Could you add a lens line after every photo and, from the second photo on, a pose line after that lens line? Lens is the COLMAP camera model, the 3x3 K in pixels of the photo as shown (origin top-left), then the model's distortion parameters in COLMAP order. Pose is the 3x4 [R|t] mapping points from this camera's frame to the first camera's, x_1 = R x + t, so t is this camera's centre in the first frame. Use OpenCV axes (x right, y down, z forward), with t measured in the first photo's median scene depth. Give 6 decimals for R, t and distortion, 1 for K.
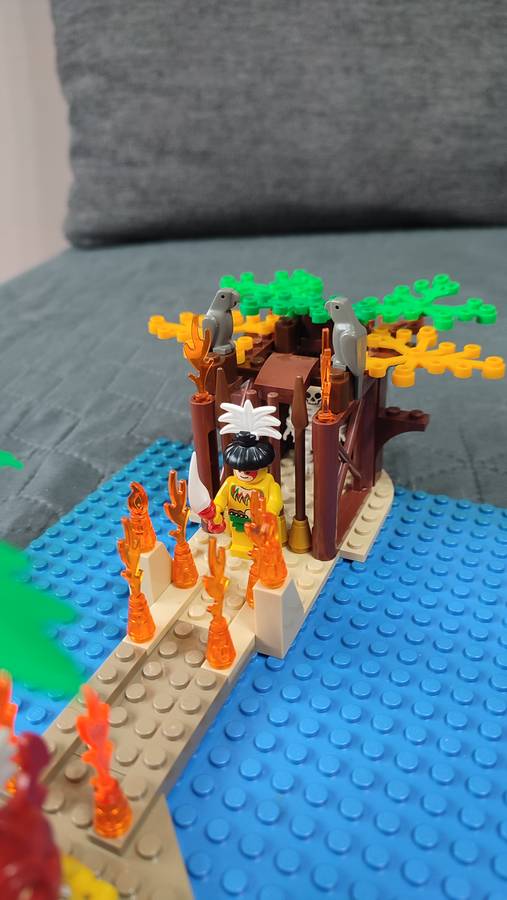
lens RADIAL K [[658.1, 0, 253.5], [0, 658.1, 450.0], [0, 0, 1]] dist [-0.026803, 0.001127]
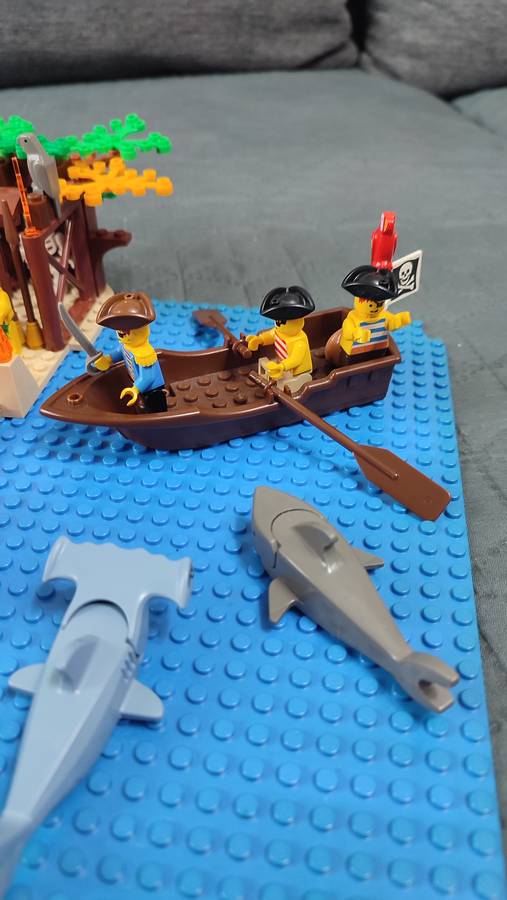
lens RADIAL K [[671.7, 0, 253.5], [0, 671.7, 450.0], [0, 0, 1]] dist [-0.002506, -0.007751]
pose [[0.960174, -0.150294, 0.235537, 0.130064], [0.106330, 0.976126, 0.189399, 0.136089], [-0.258379, -0.156811, 0.953231, -0.356352]]
